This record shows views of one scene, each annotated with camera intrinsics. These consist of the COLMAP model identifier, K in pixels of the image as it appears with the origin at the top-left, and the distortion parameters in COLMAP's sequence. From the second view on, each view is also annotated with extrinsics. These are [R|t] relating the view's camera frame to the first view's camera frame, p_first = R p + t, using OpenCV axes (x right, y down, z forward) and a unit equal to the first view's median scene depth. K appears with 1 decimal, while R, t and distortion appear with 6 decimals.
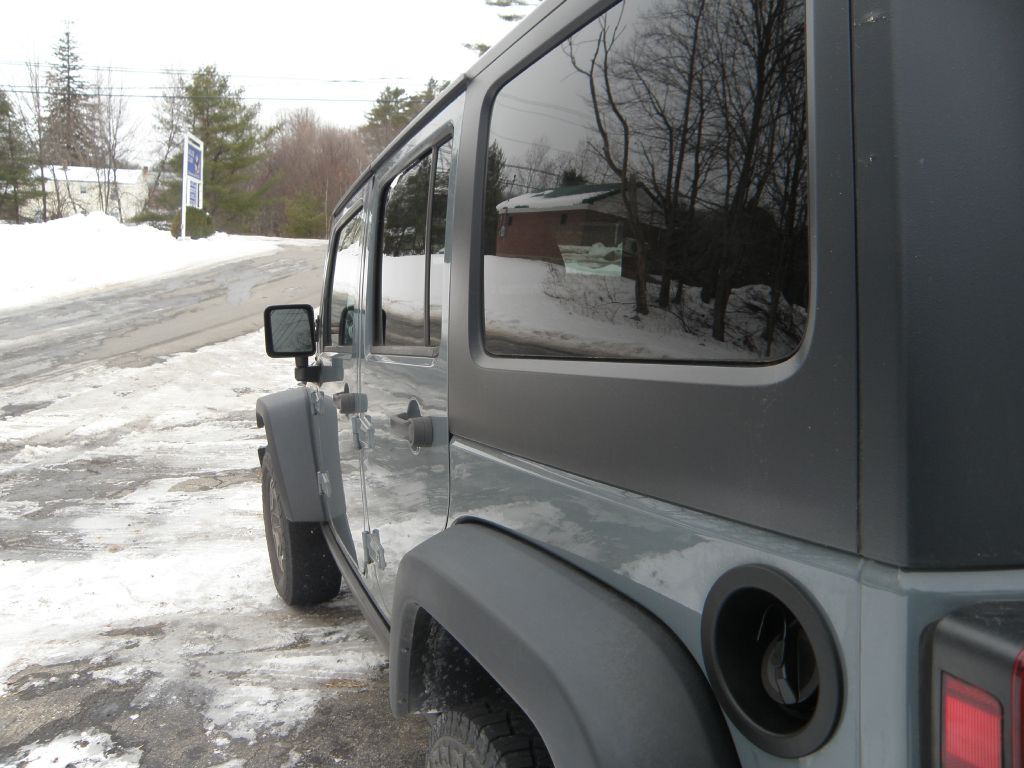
lens RADIAL K [[789.9, 0, 494.0], [0, 789.9, 385.6], [0, 0, 1]] dist [-0.176629, 0.134349]
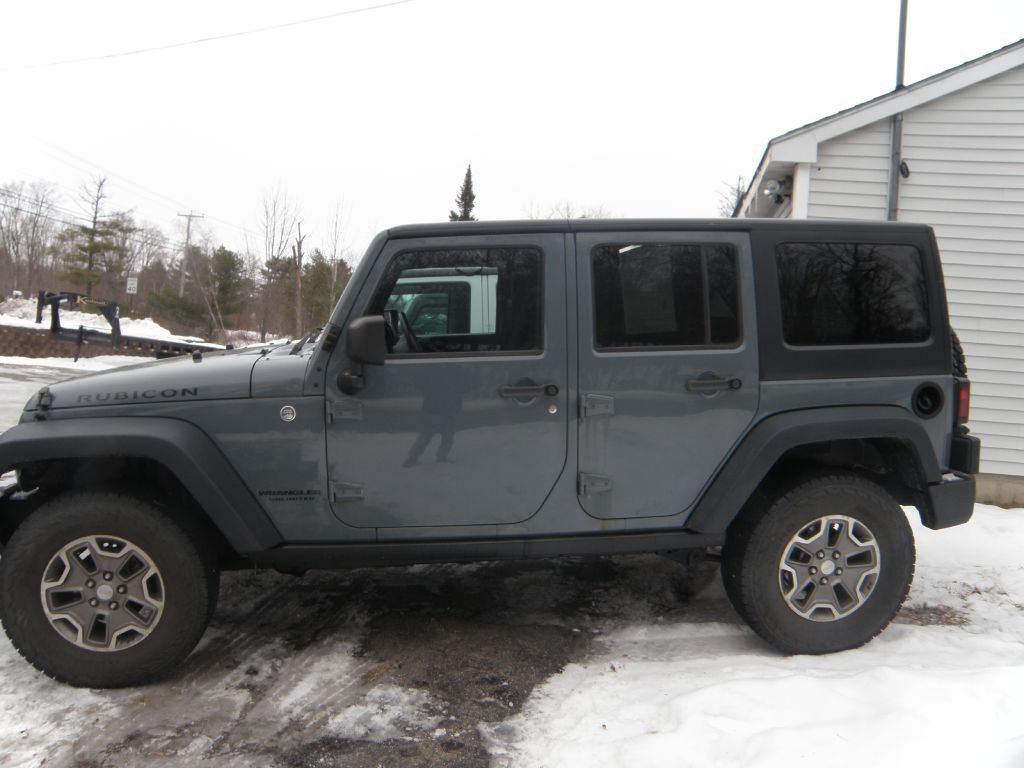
lens RADIAL K [[789.9, 0, 494.0], [0, 789.9, 385.6], [0, 0, 1]] dist [-0.176629, 0.134349]
pose [[0.278777, -0.053739, 0.958851, -0.506387], [0.081943, 0.996123, 0.032004, -0.012556], [-0.956853, 0.069649, 0.282100, 0.227254]]
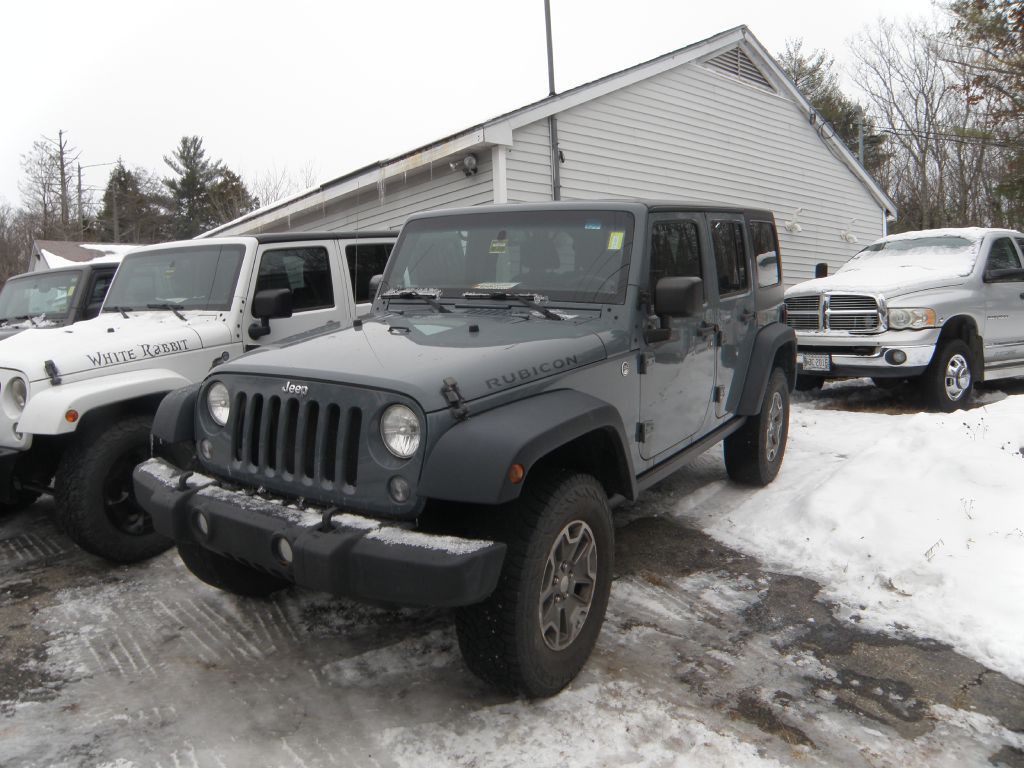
lens RADIAL K [[789.9, 0, 494.0], [0, 789.9, 385.6], [0, 0, 1]] dist [-0.176629, 0.134349]
pose [[-0.568744, -0.077690, 0.818838, -0.469061], [0.126824, 0.975341, 0.180627, -0.081559], [-0.812679, 0.206579, -0.544866, 0.809925]]
